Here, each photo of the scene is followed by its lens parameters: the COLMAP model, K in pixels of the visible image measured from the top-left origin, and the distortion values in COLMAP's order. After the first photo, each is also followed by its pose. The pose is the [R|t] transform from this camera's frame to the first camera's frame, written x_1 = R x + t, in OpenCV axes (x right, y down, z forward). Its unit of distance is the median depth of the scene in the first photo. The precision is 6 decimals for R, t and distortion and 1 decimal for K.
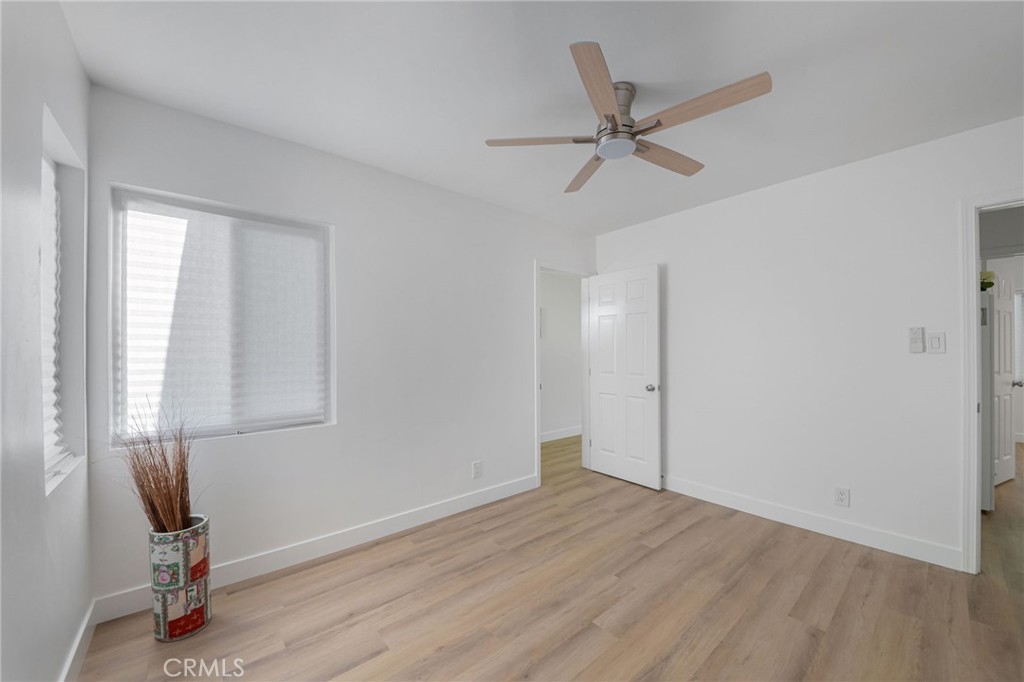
lens RADIAL K [[380.2, 0, 511.9], [0, 380.2, 348.1], [0, 0, 1]] dist [0.007657, -0.000094]
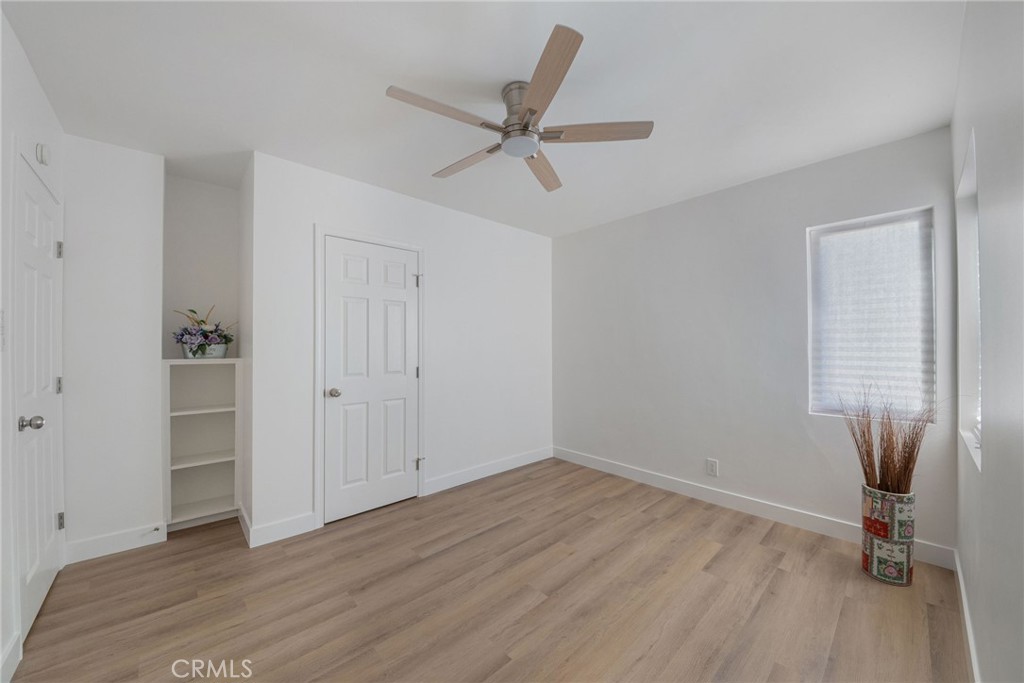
lens RADIAL K [[380.2, 0, 511.9], [0, 380.2, 348.6], [0, 0, 1]] dist [0.007657, -0.000094]
pose [[-0.998983, 0.001009, -0.045078, 0.354725], [0.001062, 0.999999, -0.001139, 0.014463], [0.045077, -0.001186, -0.998983, 2.041970]]
